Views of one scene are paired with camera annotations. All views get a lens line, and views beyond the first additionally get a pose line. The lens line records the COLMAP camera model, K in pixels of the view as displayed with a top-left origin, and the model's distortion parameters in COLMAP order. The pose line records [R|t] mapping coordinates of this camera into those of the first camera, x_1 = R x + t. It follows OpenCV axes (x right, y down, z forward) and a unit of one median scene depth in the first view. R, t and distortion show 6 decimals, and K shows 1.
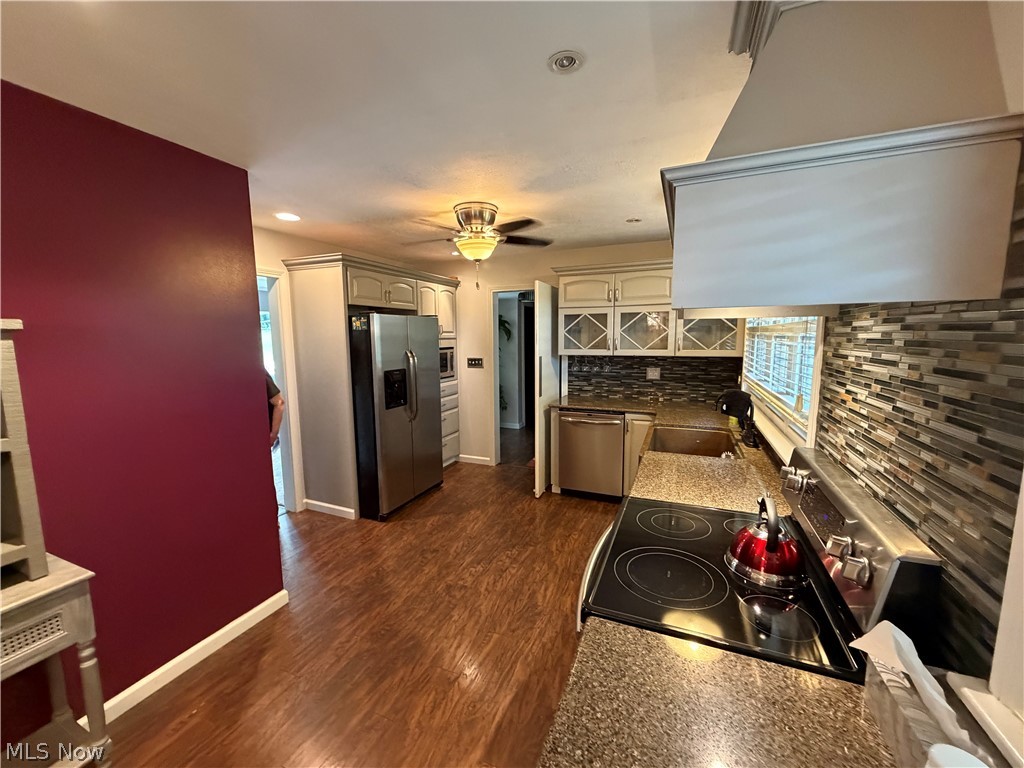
lens RADIAL K [[409.5, 0, 503.6], [0, 409.5, 384.3], [0, 0, 1]] dist [-0.010776, 0.000047]
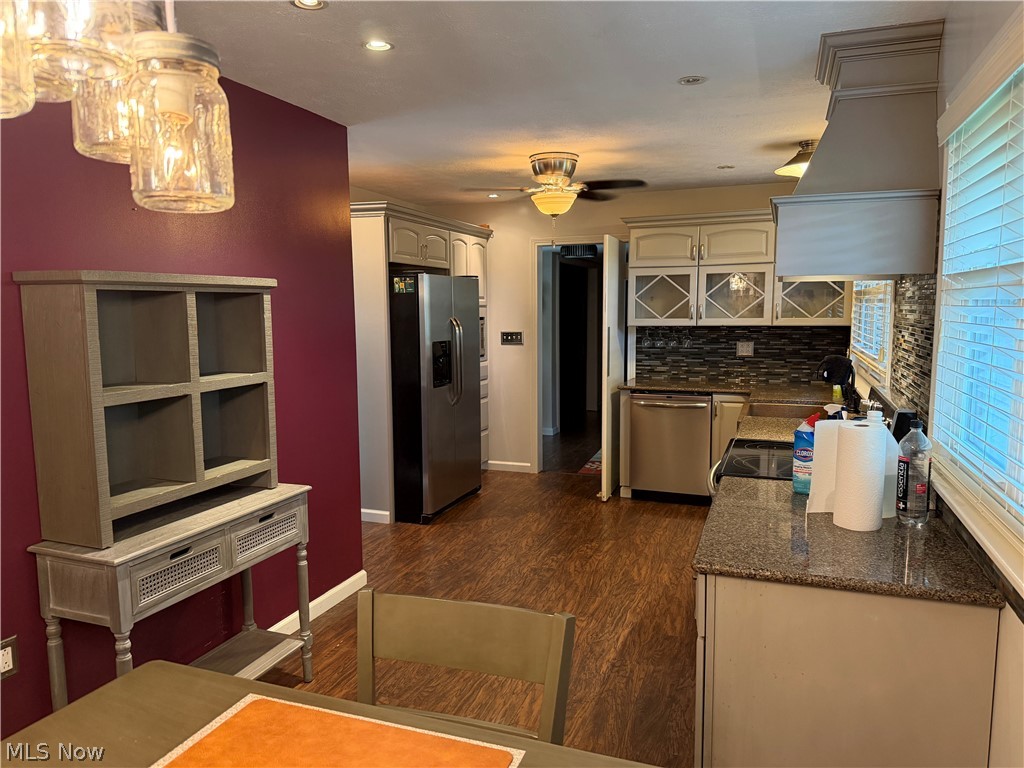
lens RADIAL K [[716.0, 0, 512.0], [0, 716.0, 384.0], [0, 0, 1]] dist [0.112590, -0.183453]
pose [[0.998391, -0.001321, 0.056690, -0.195753], [0.002066, 0.999912, -0.013075, 0.068630], [-0.056667, 0.013171, 0.998306, -0.447924]]
